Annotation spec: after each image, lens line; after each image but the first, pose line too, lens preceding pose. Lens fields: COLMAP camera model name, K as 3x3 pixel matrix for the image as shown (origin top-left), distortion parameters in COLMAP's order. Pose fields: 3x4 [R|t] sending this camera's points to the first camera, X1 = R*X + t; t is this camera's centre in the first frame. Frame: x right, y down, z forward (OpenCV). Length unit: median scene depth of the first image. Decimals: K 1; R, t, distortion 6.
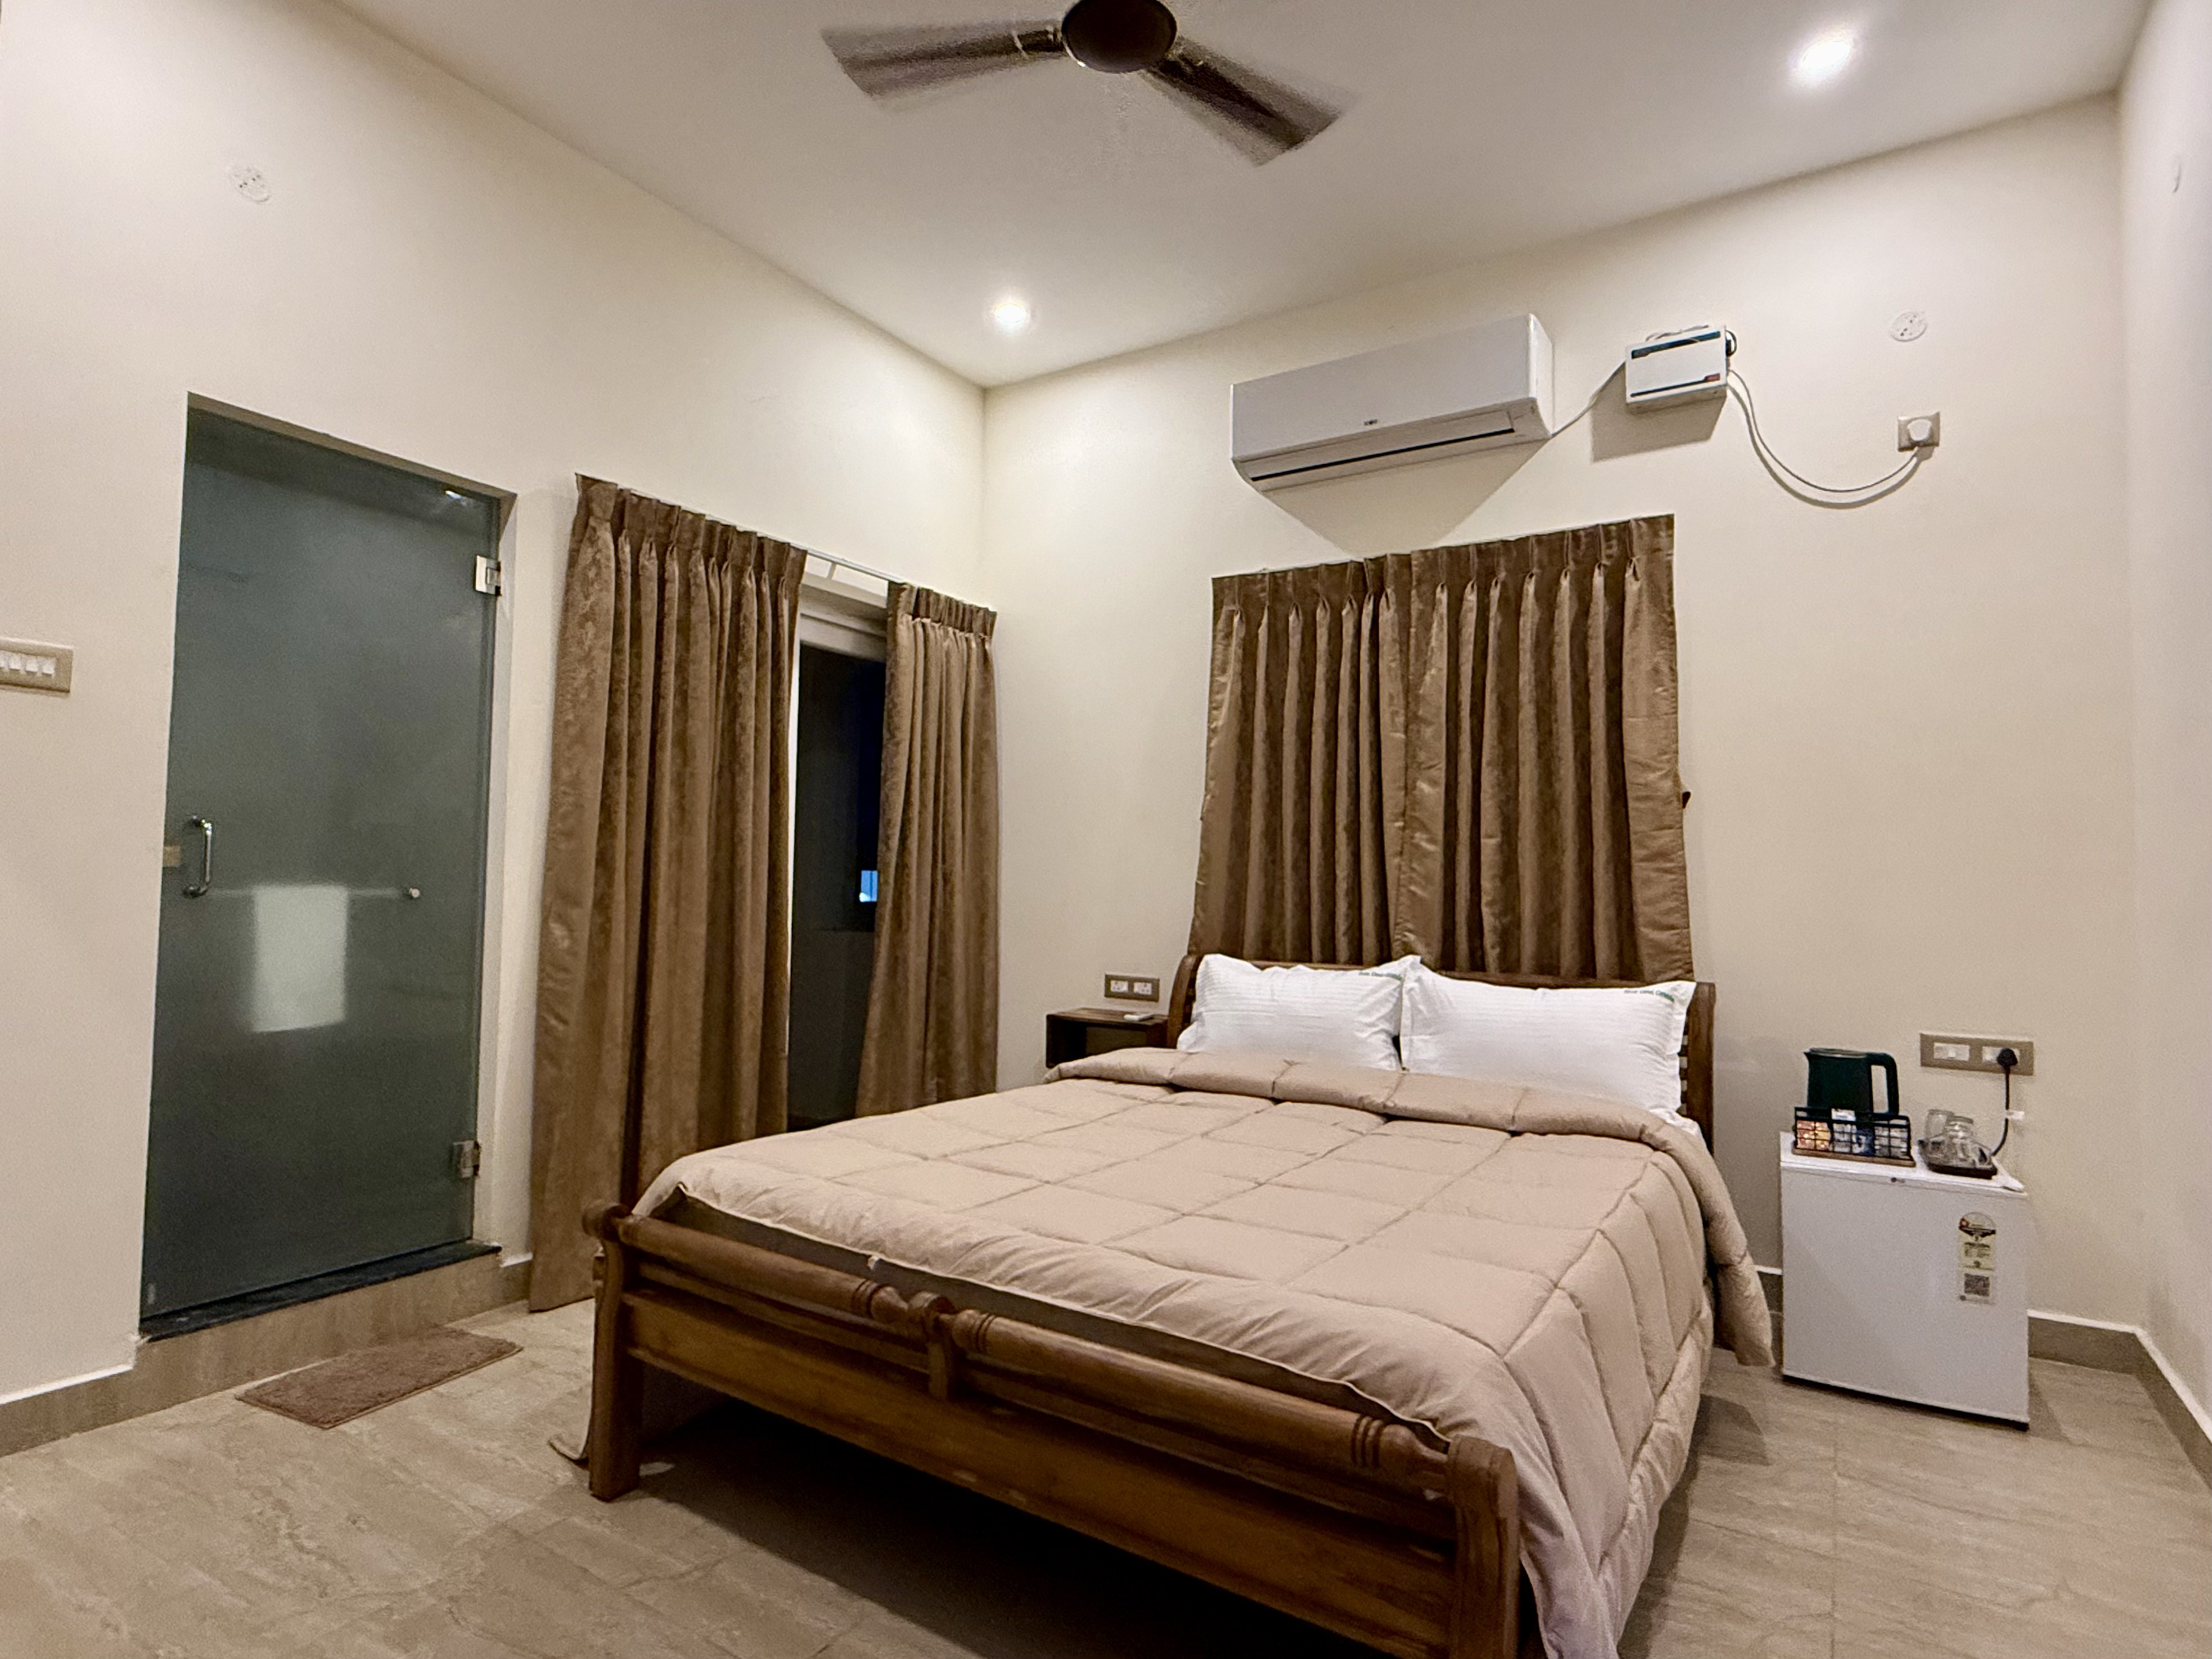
lens RADIAL K [[1144.1, 0, 1106.0], [0, 1144.1, 829.5], [0, 0, 1]] dist [-0.003206, -0.000900]
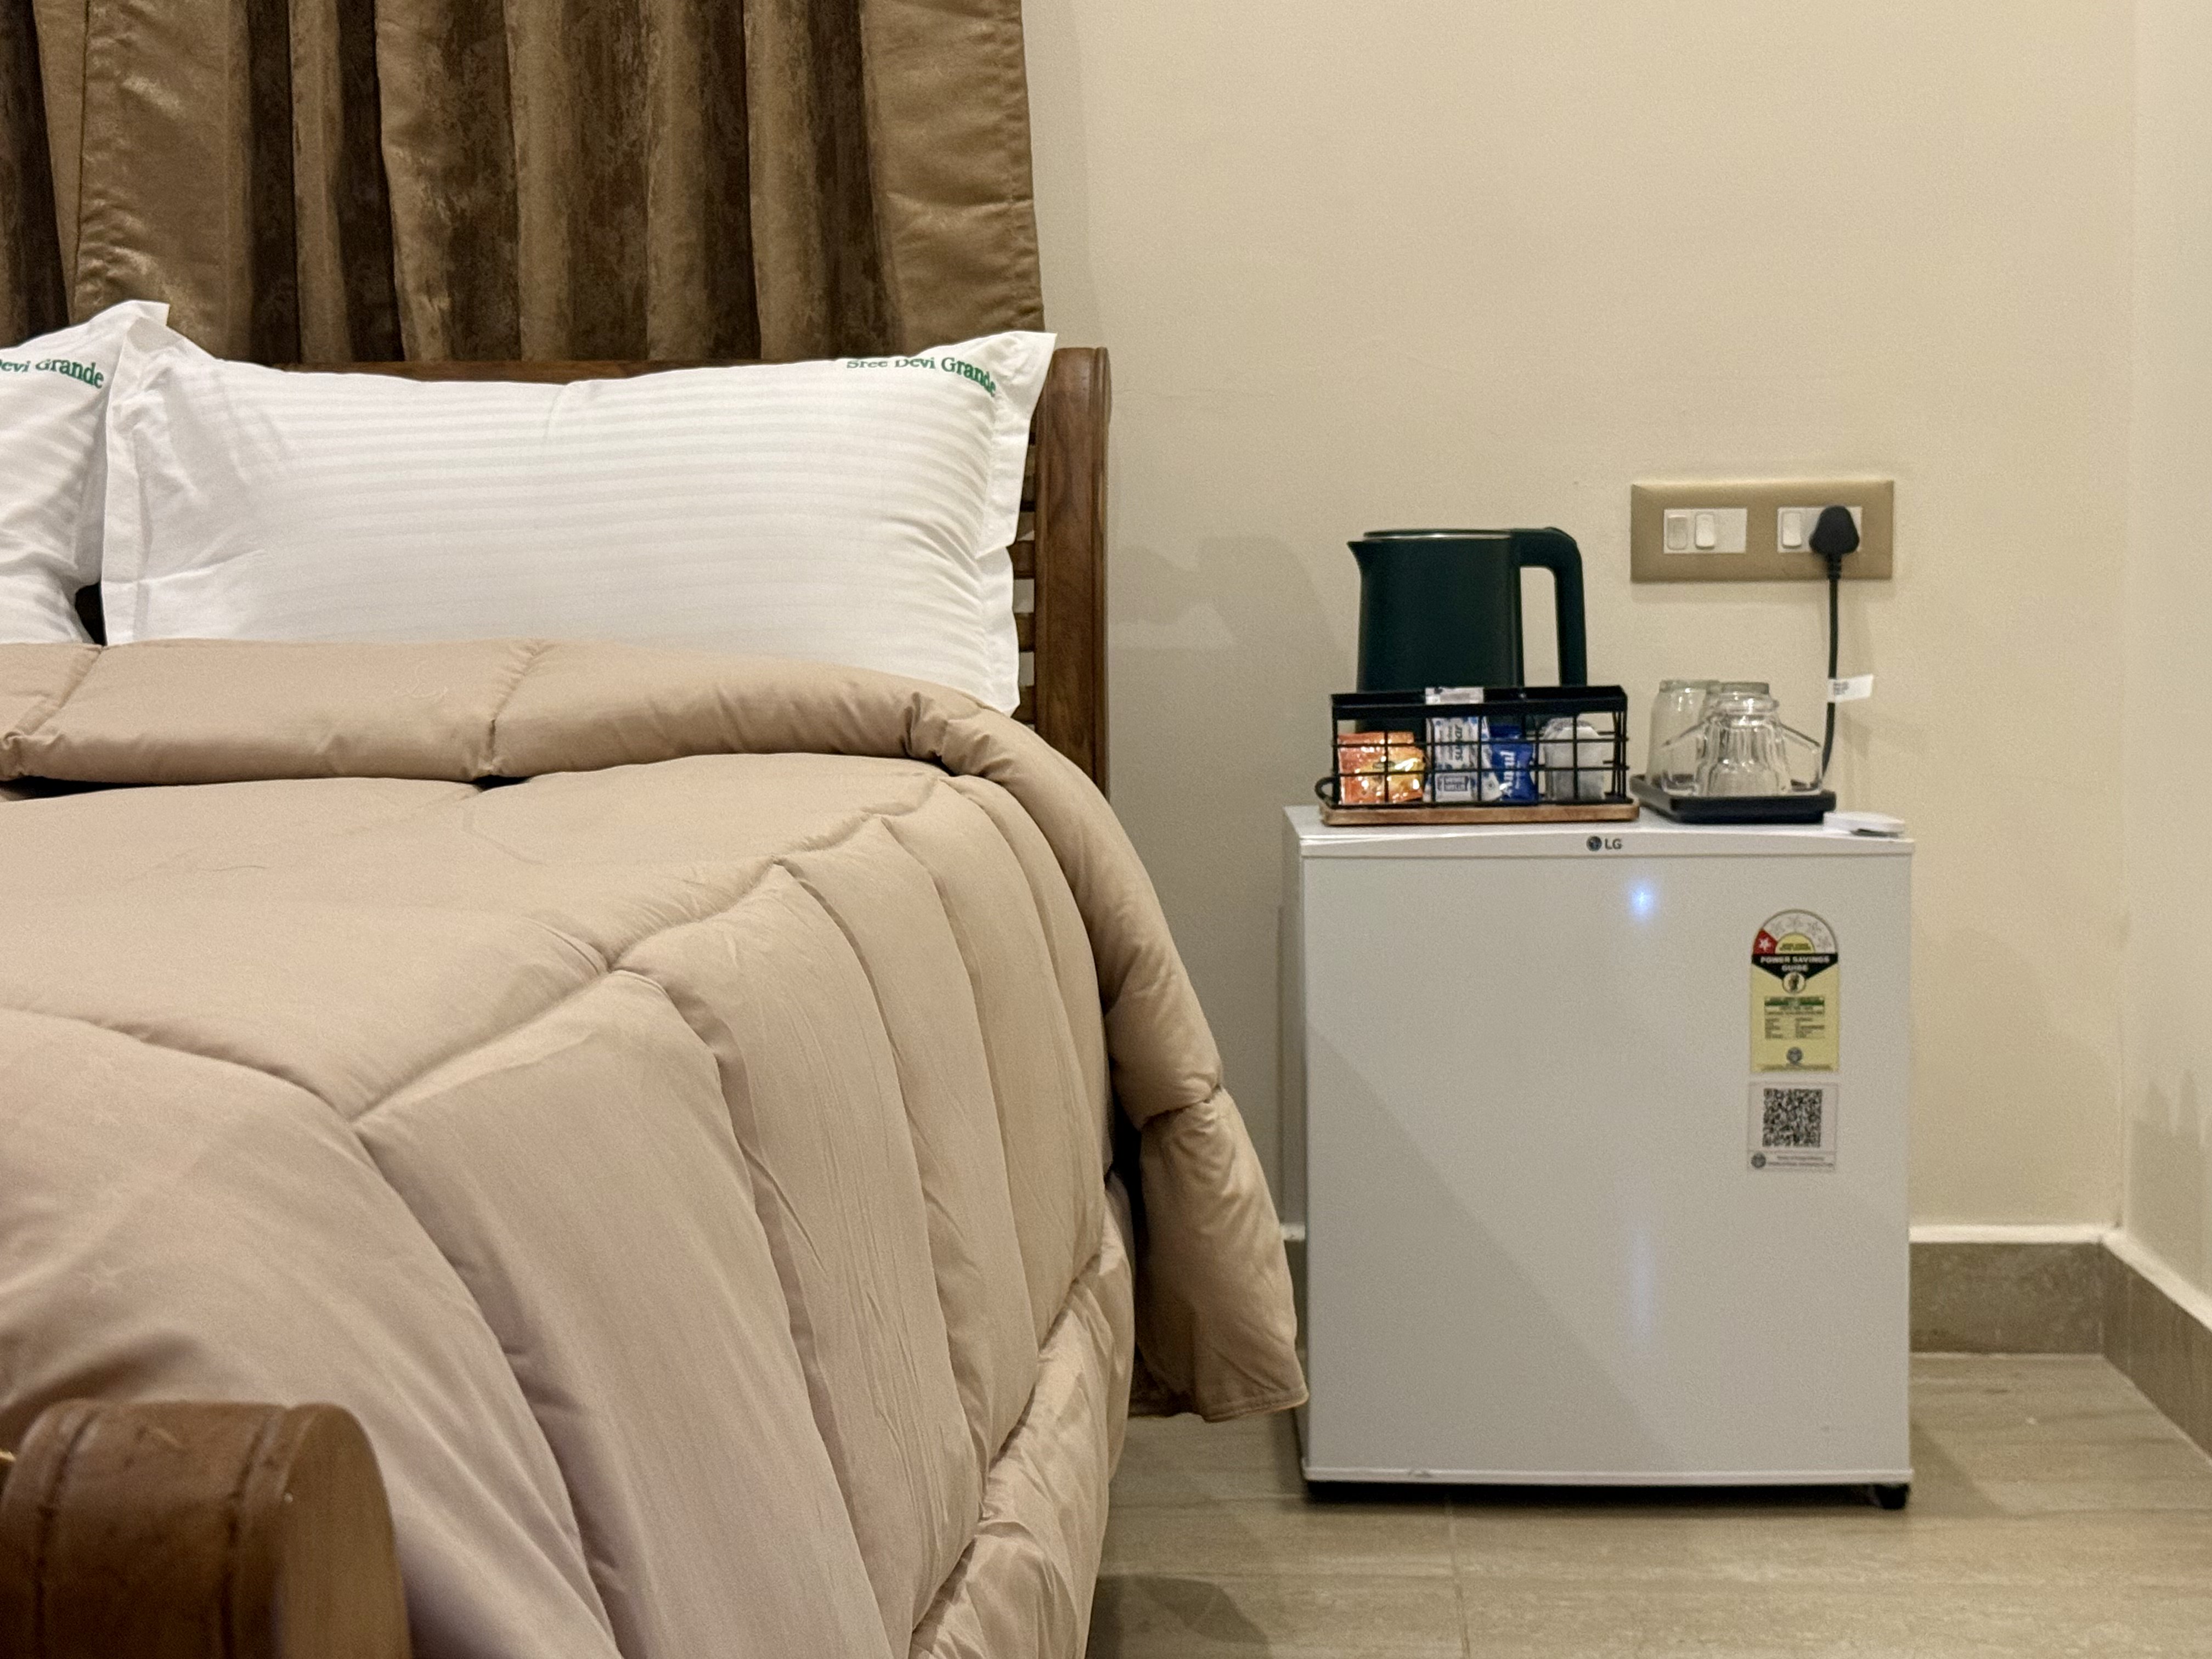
lens RADIAL K [[3175.4, 0, 1106.0], [0, 3175.4, 829.5], [0, 0, 1]] dist [0.126696, 0.036722]
pose [[0.872028, -0.052140, 0.486672, 0.099648], [0.006931, 0.995526, 0.094237, 0.190434], [-0.489408, -0.078804, 0.868487, 0.231892]]
